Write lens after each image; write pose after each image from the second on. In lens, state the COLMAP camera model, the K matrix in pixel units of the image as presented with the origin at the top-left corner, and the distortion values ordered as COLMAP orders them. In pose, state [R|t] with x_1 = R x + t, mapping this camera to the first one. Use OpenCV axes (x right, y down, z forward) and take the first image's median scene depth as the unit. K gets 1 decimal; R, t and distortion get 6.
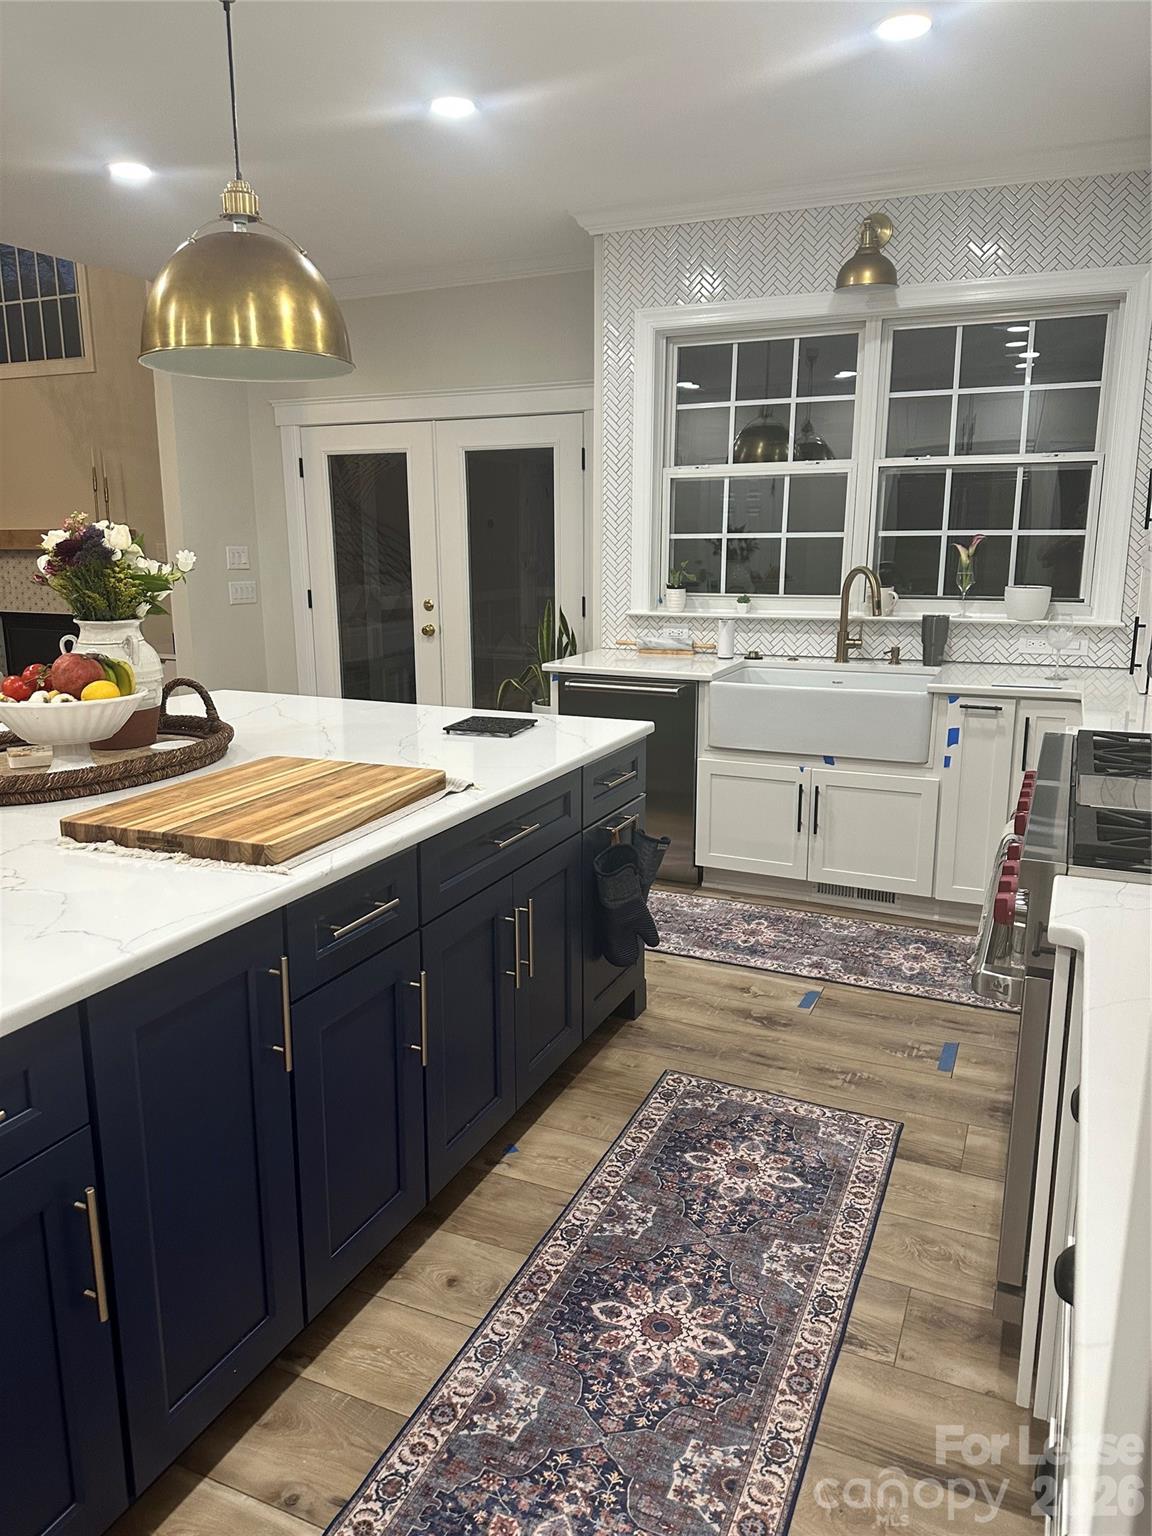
lens RADIAL K [[1093.9, 0, 574.0], [0, 1093.9, 773.5], [0, 0, 1]] dist [0.007950, -0.001033]
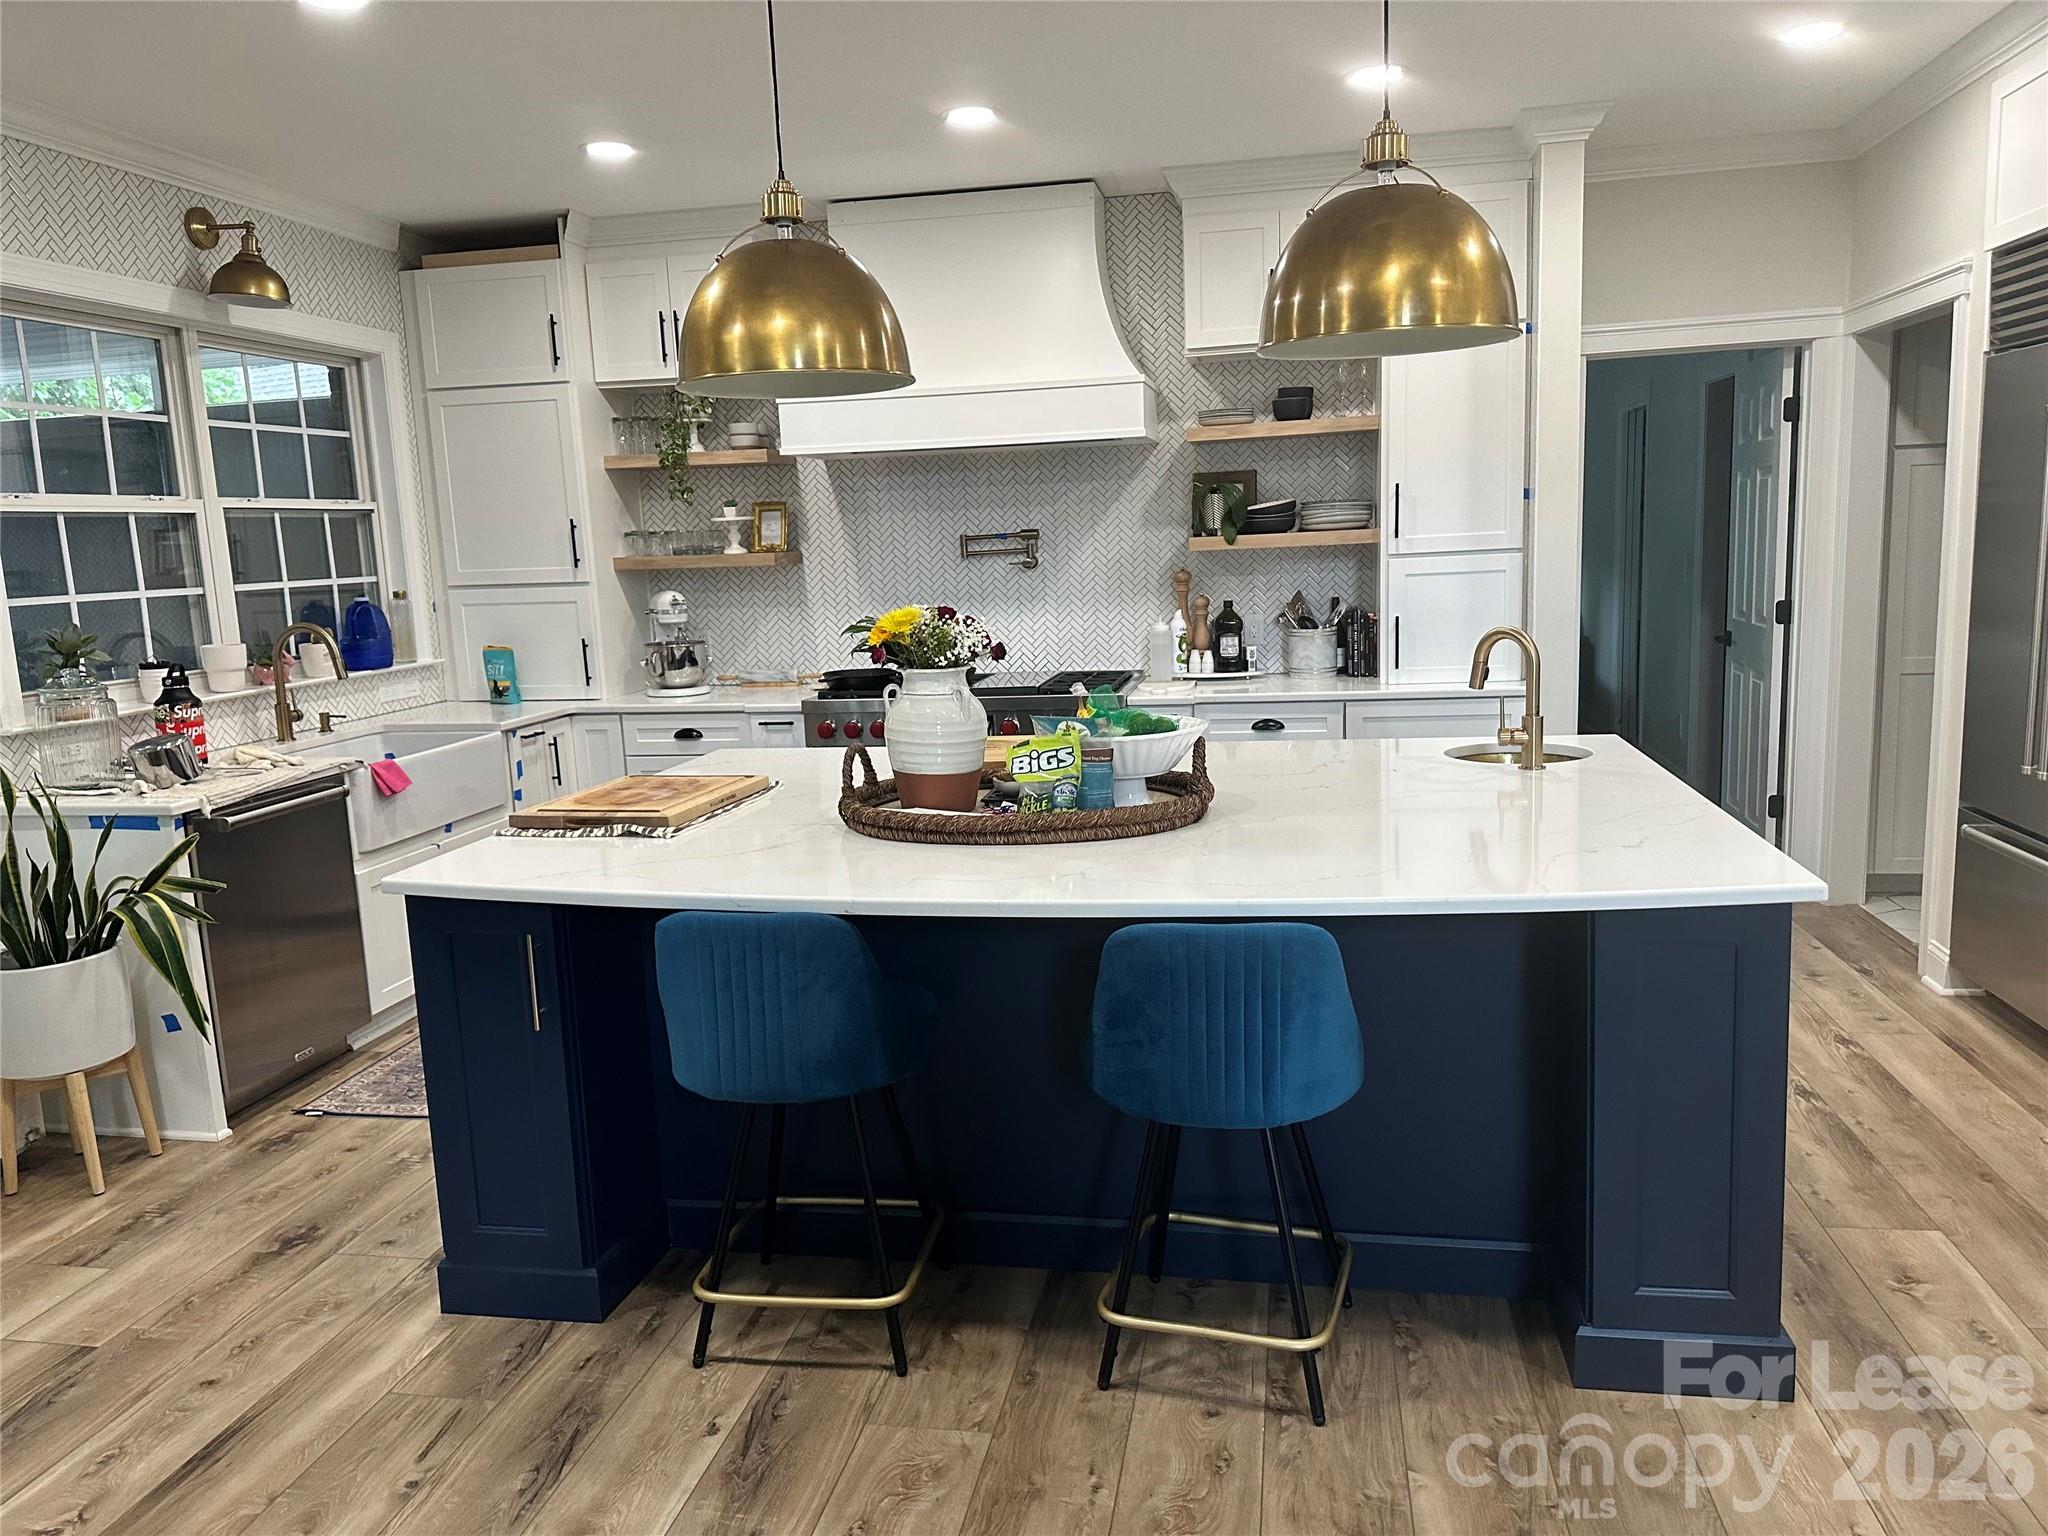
lens RADIAL K [[1458.6, 0, 1025.2], [0, 1458.6, 765.6], [0, 0, 1]] dist [0.007950, -0.001033]
pose [[-0.240057, -0.135507, 0.961255, -1.013799], [0.256826, 0.946062, 0.197503, -0.173854], [-0.936170, 0.294287, -0.192307, 0.768790]]
